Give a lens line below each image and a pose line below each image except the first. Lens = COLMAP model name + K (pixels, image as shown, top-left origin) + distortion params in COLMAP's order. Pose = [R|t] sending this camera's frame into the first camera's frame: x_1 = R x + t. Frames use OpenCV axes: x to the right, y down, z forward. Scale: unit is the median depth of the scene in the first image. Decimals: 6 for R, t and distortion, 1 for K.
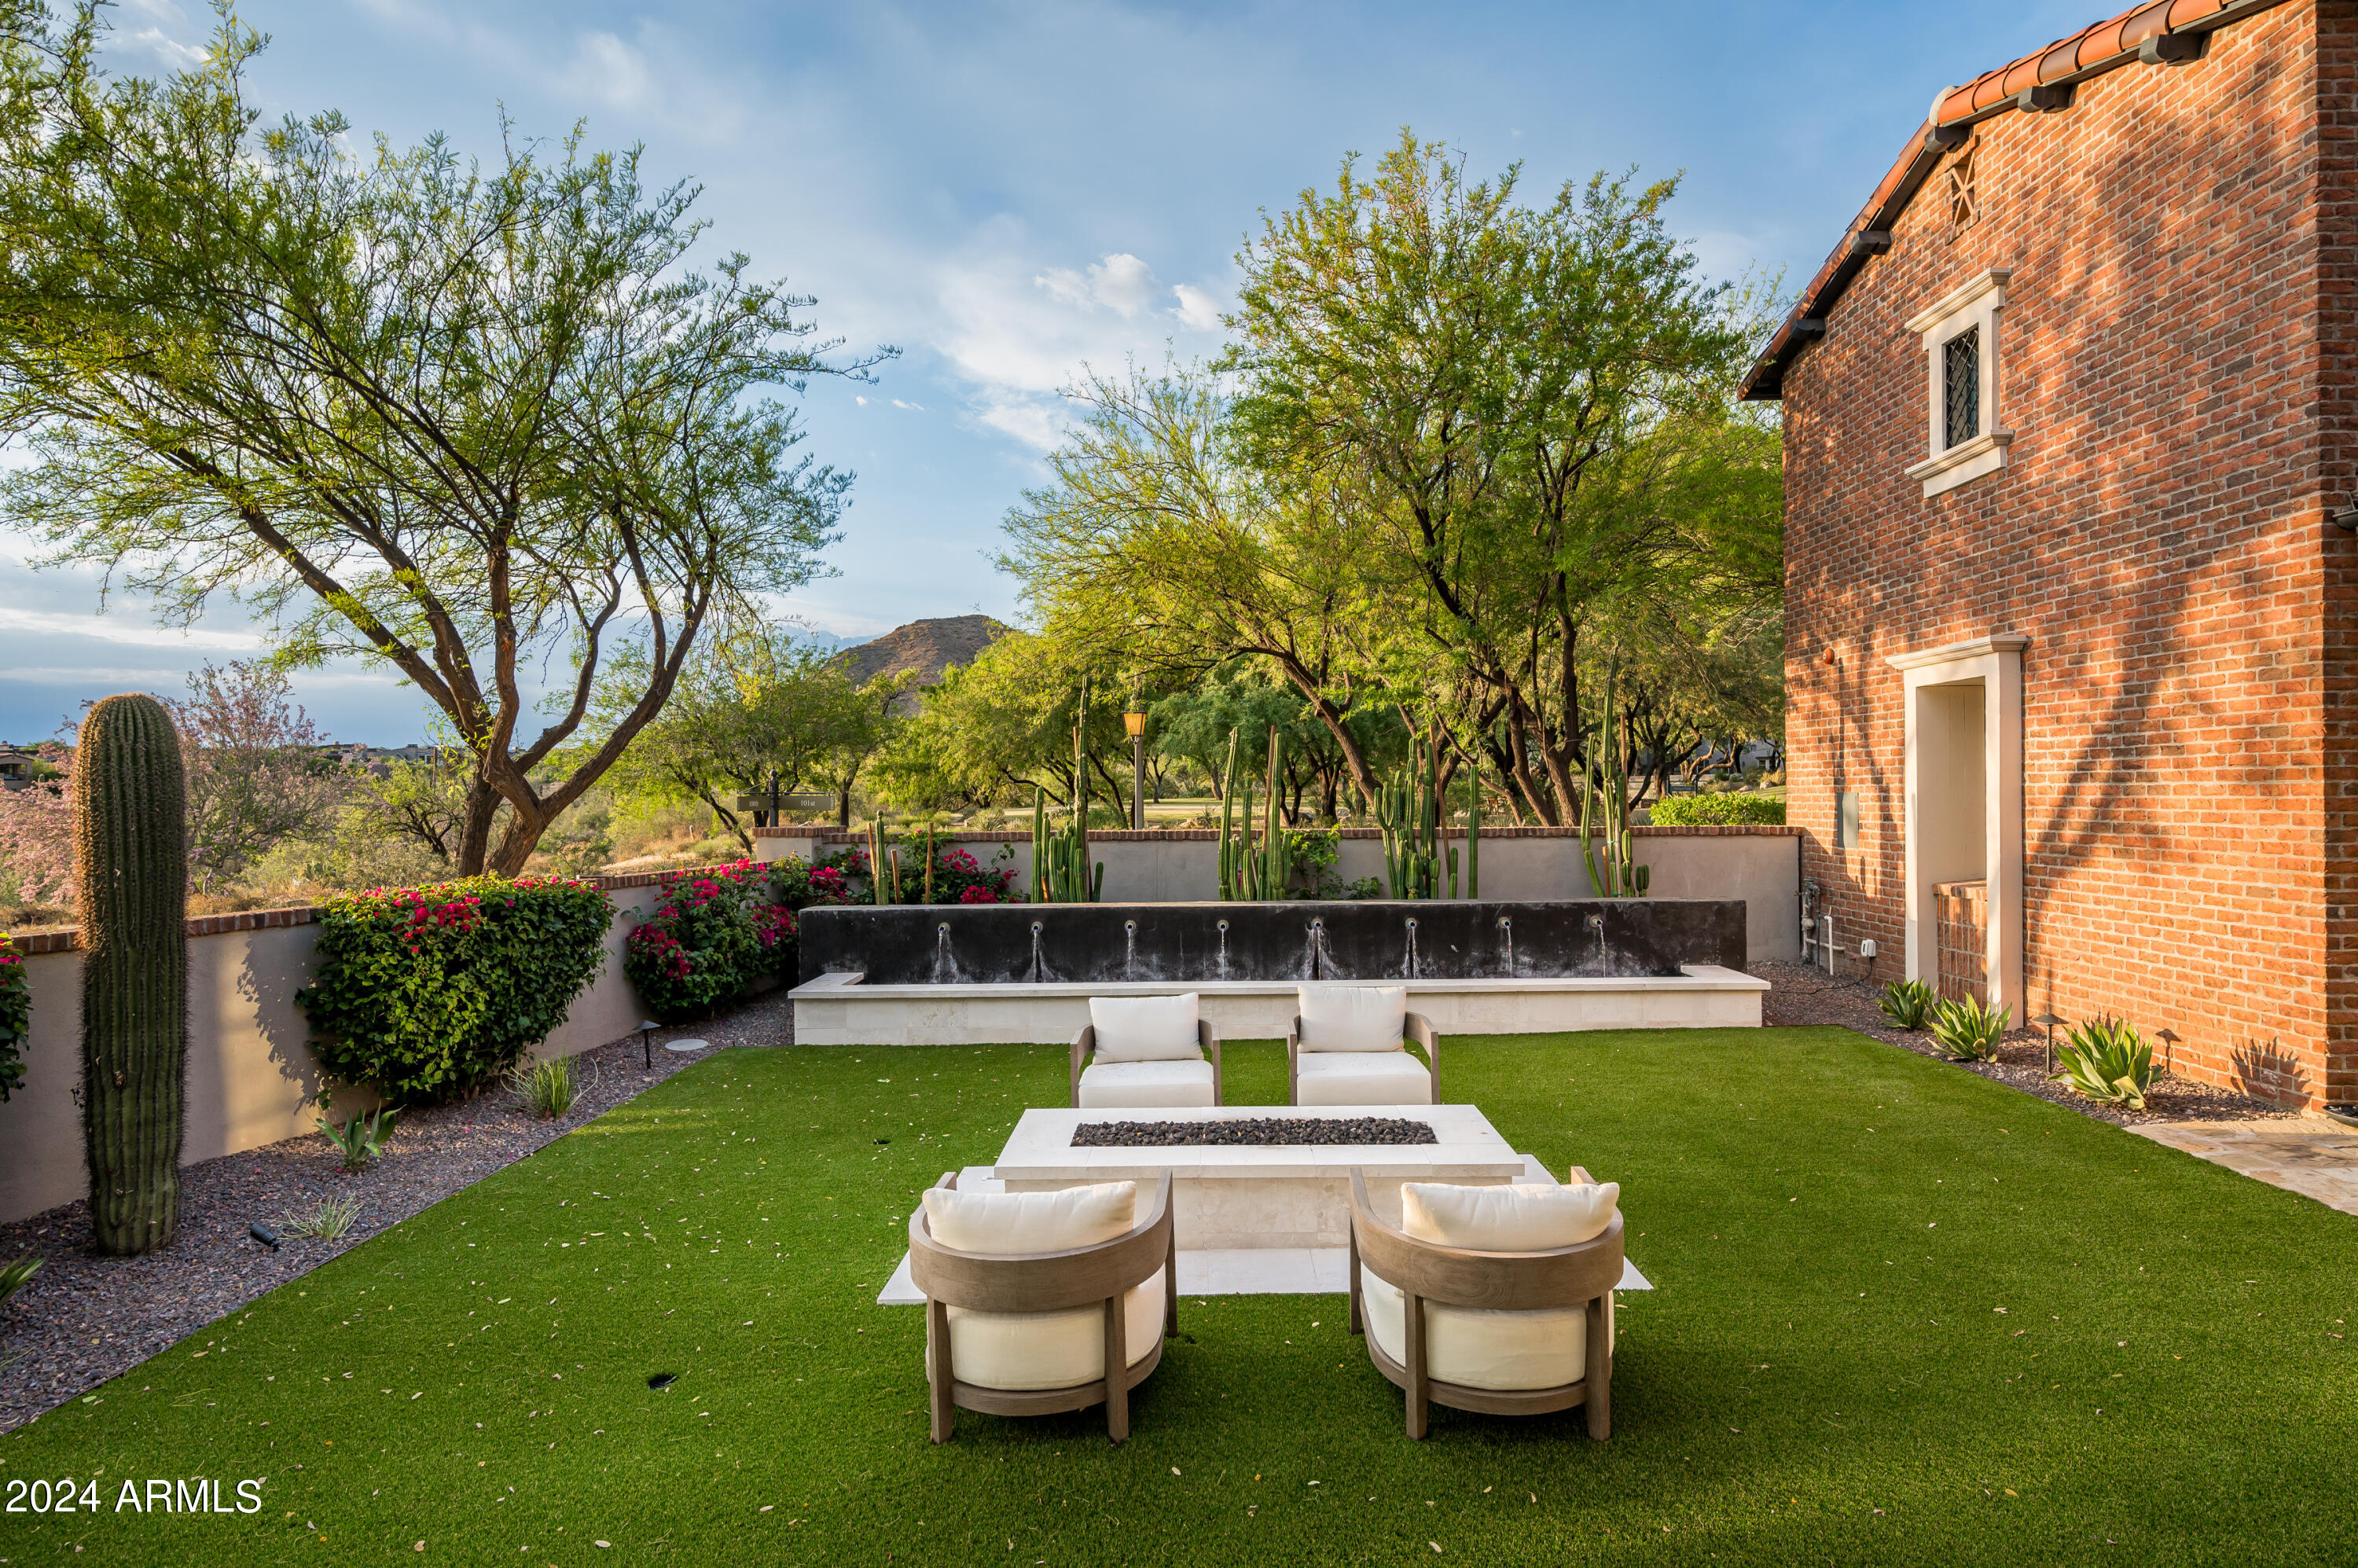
lens RADIAL K [[1193.5, 0, 1184.4], [0, 1193.5, 791.2], [0, 0, 1]] dist [-0.002144, 0.001052]
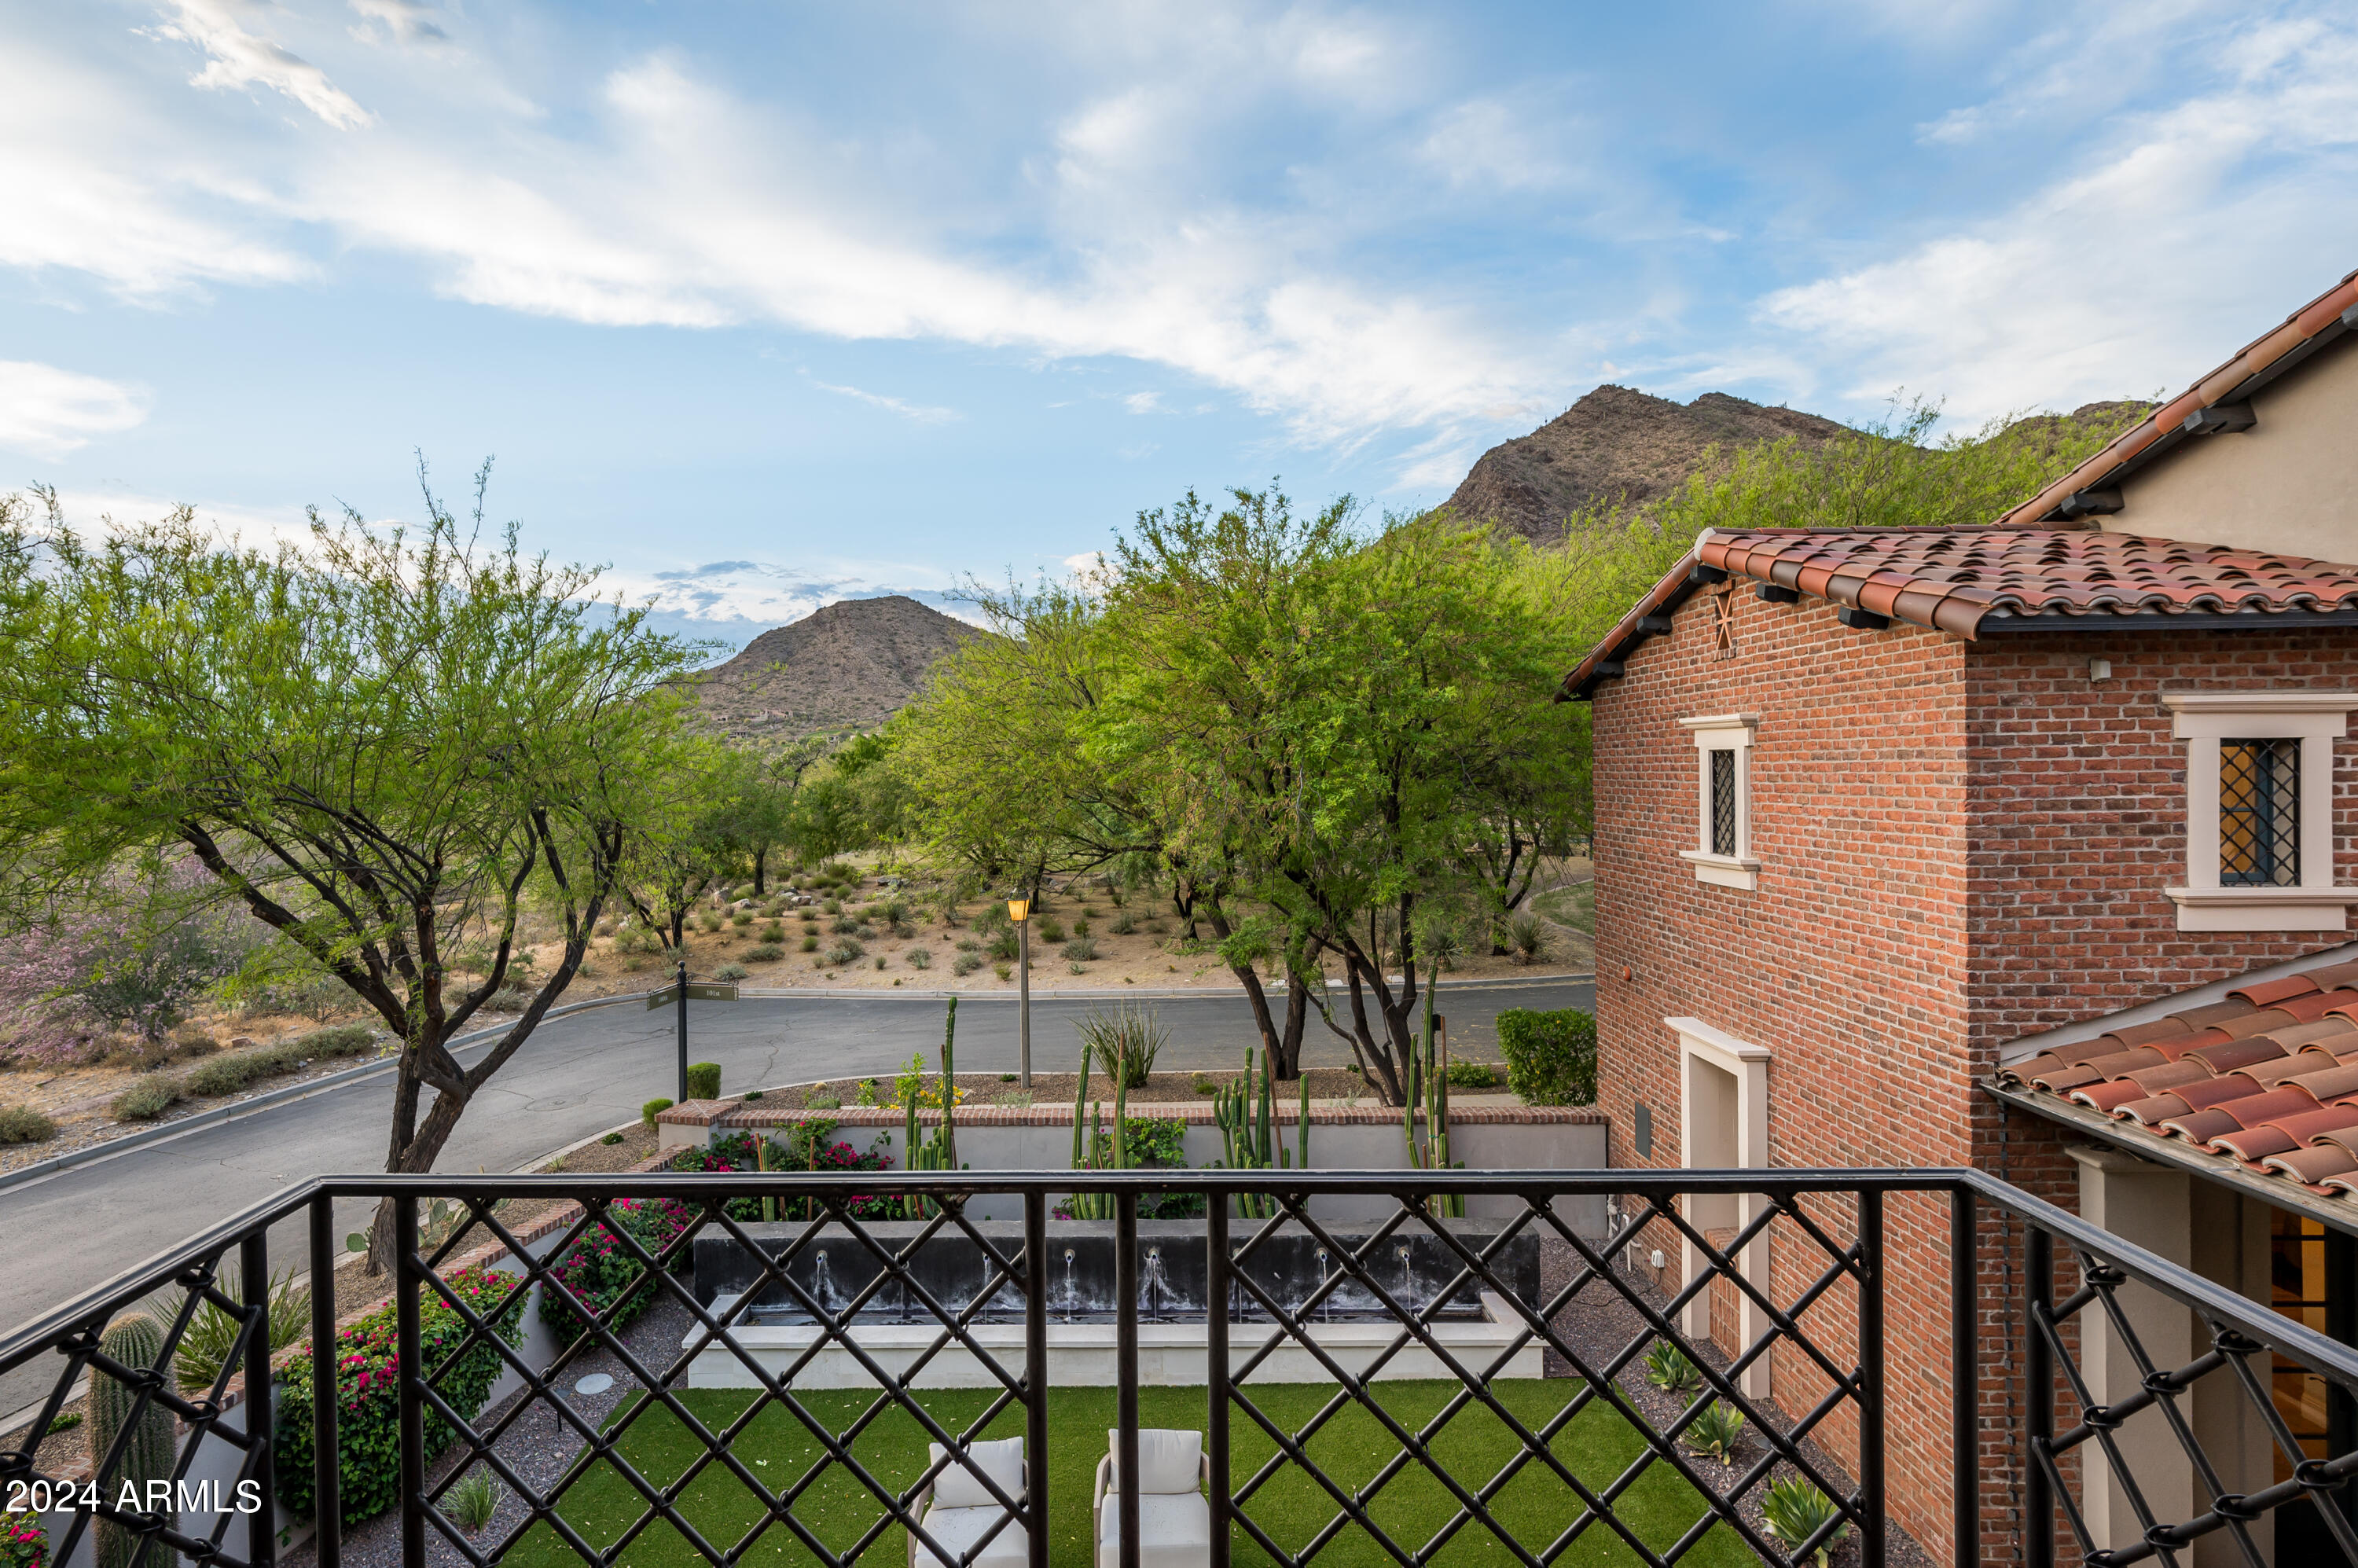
lens RADIAL K [[1188.8, 0, 1081.8], [0, 1188.8, 779.5], [0, 0, 1]] dist [0.002650, 0.000477]
pose [[0.999822, -0.008444, -0.016883, 0.067655], [0.008547, 0.999945, 0.006006, -0.348101], [0.016831, -0.006149, 0.999839, -0.115415]]
